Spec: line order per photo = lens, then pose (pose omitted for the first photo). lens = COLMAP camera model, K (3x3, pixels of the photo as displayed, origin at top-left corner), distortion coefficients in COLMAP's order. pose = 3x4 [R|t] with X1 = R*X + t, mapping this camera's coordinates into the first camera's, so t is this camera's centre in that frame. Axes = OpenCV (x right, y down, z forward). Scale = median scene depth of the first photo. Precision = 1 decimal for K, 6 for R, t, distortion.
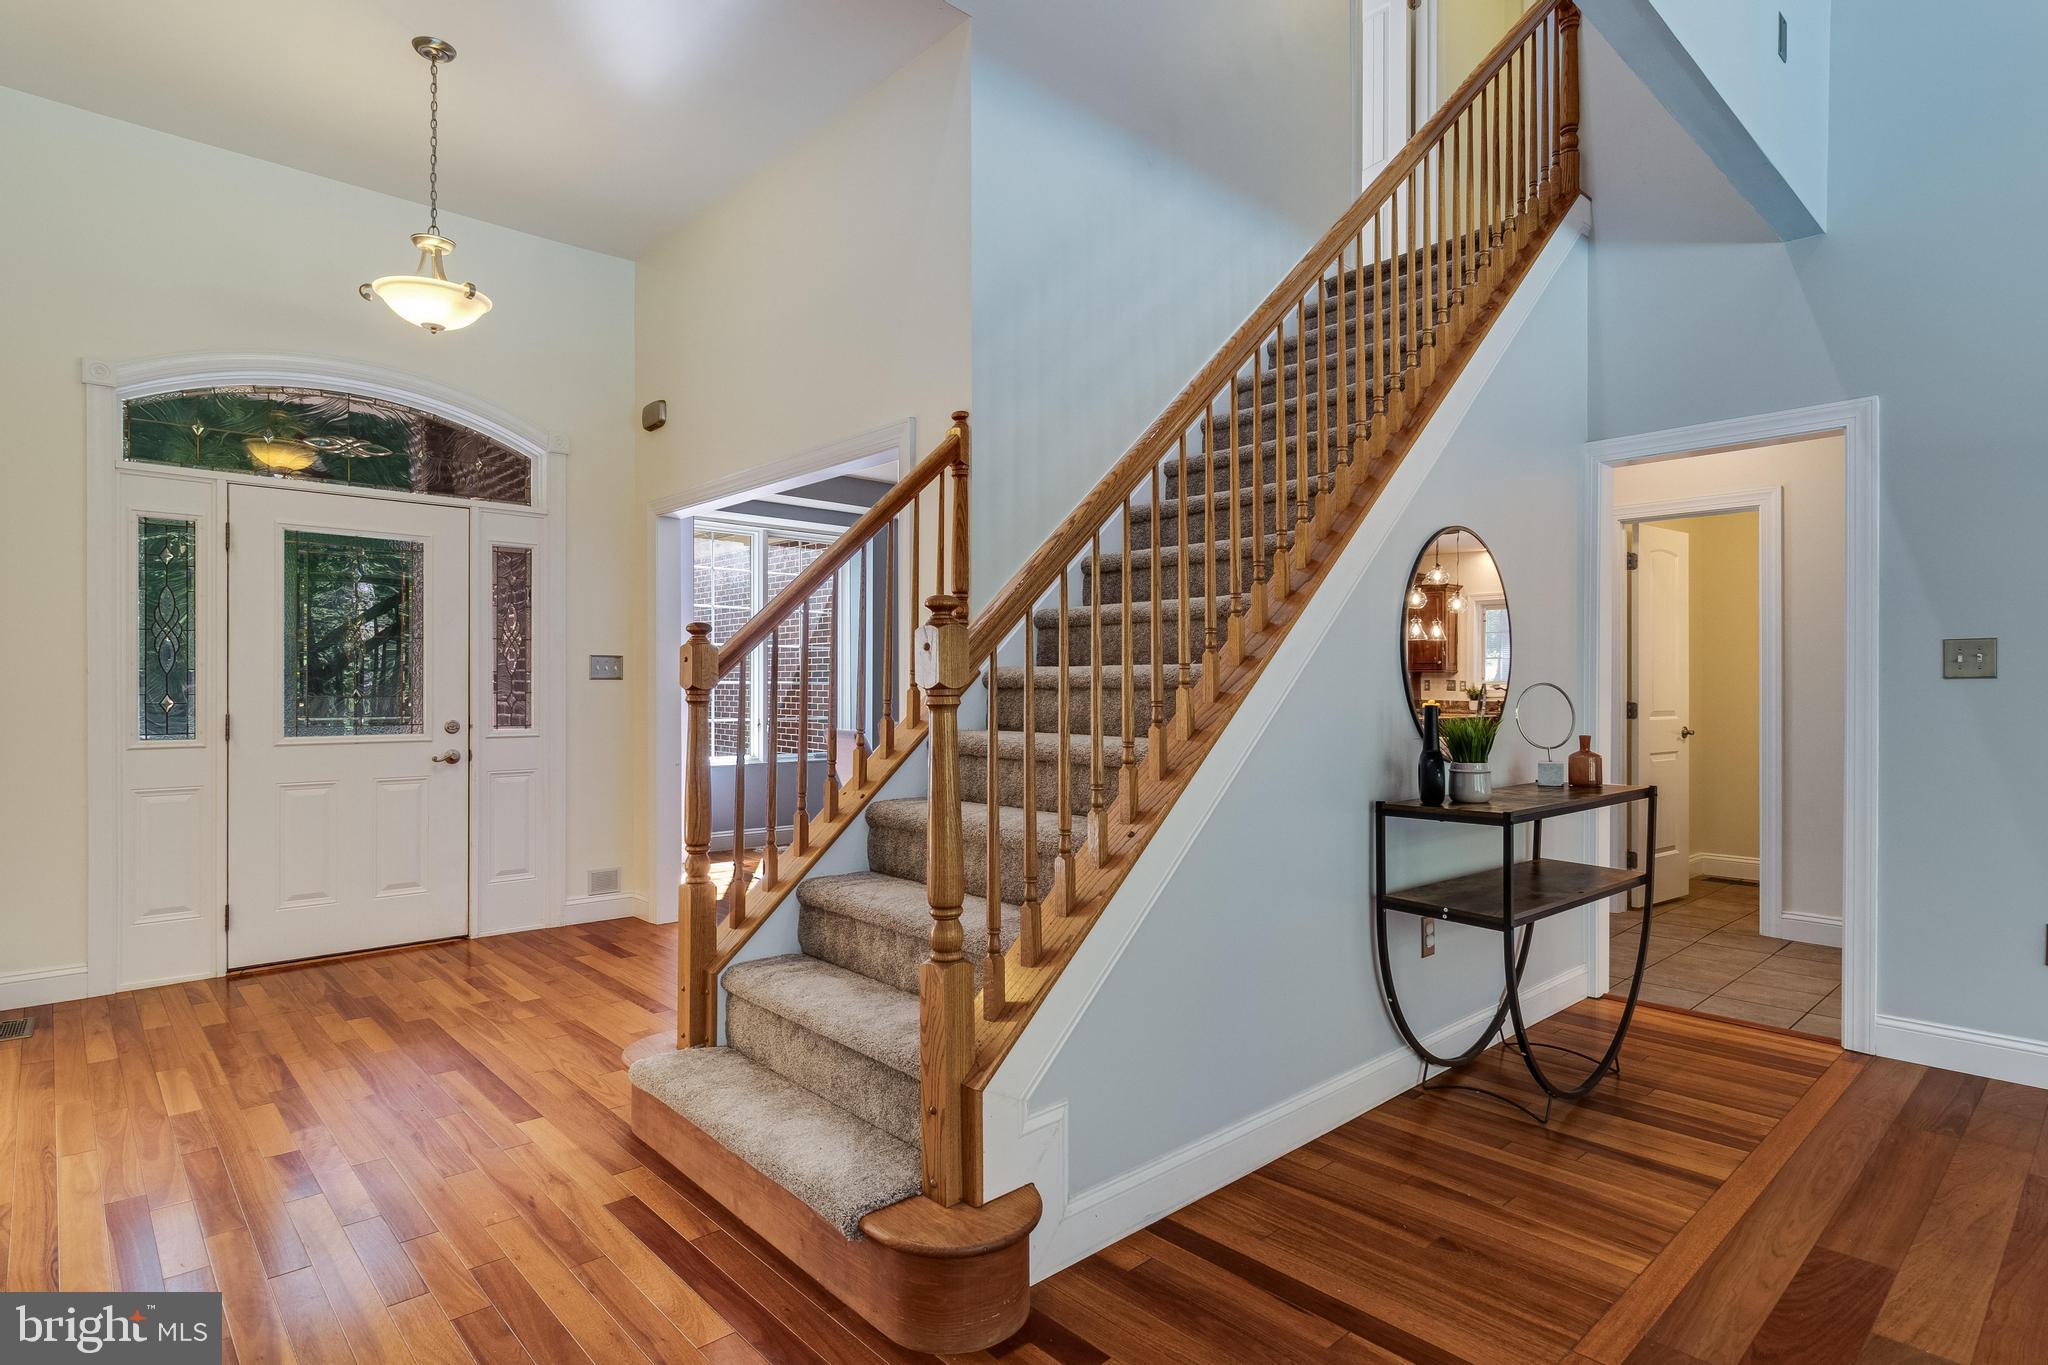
lens RADIAL K [[996.6, 0, 1036.6], [0, 996.6, 655.5], [0, 0, 1]] dist [-0.002102, -0.000210]
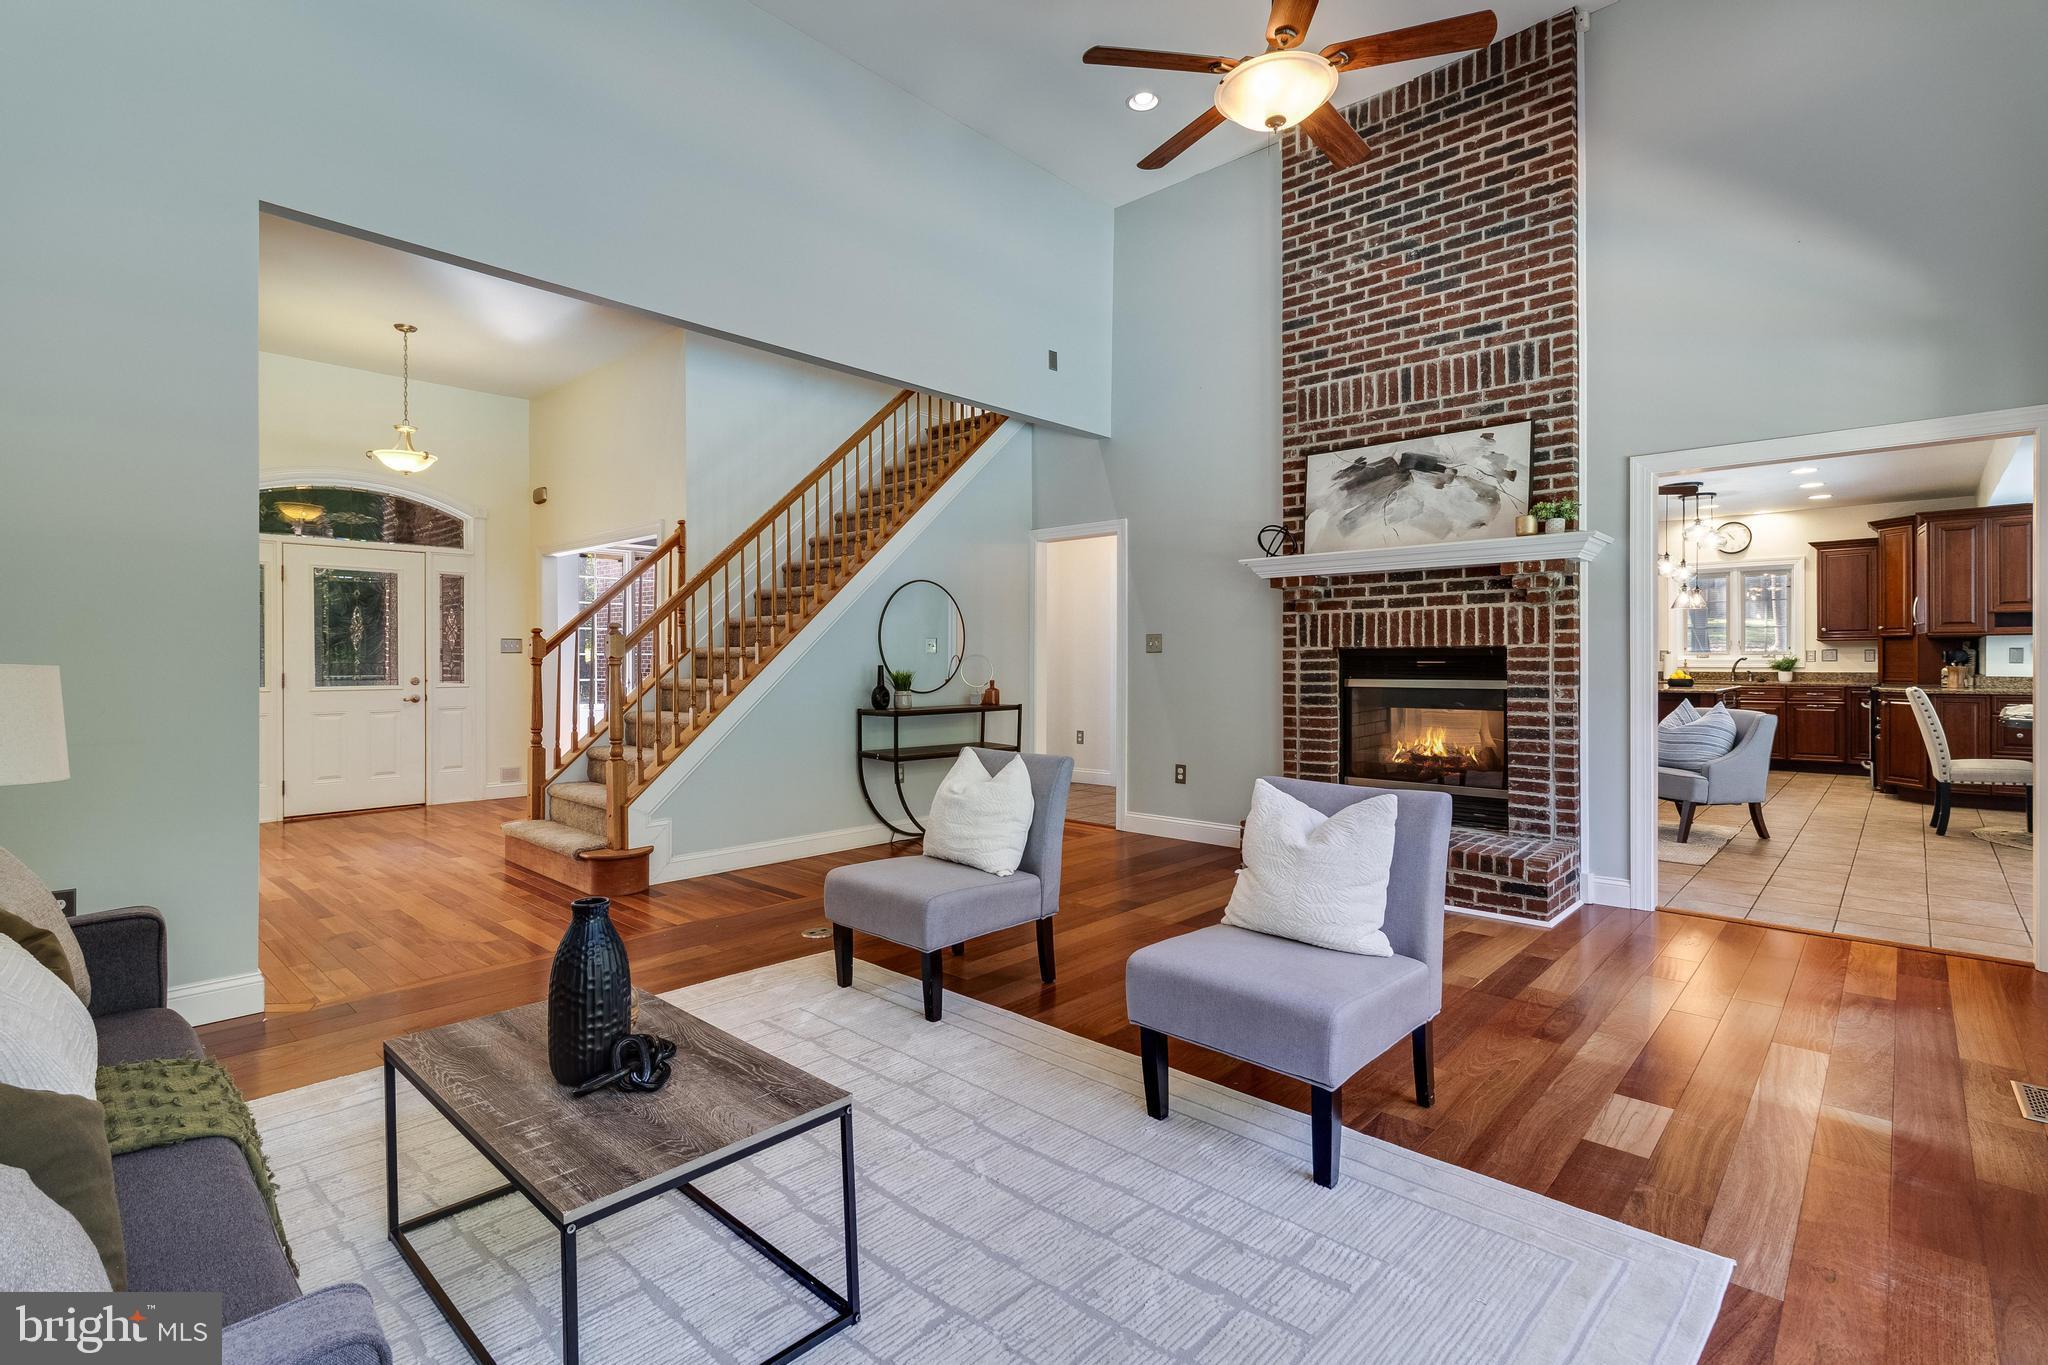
lens RADIAL K [[952.0, 0, 1023.7], [0, 952.0, 635.7], [0, 0, 1]] dist [0.031051, 0.000249]
pose [[0.999095, -0.000123, 0.042532, 0.466210], [-0.000244, 0.999963, 0.008617, -0.025231], [-0.042531, -0.008619, 0.999058, -0.840331]]
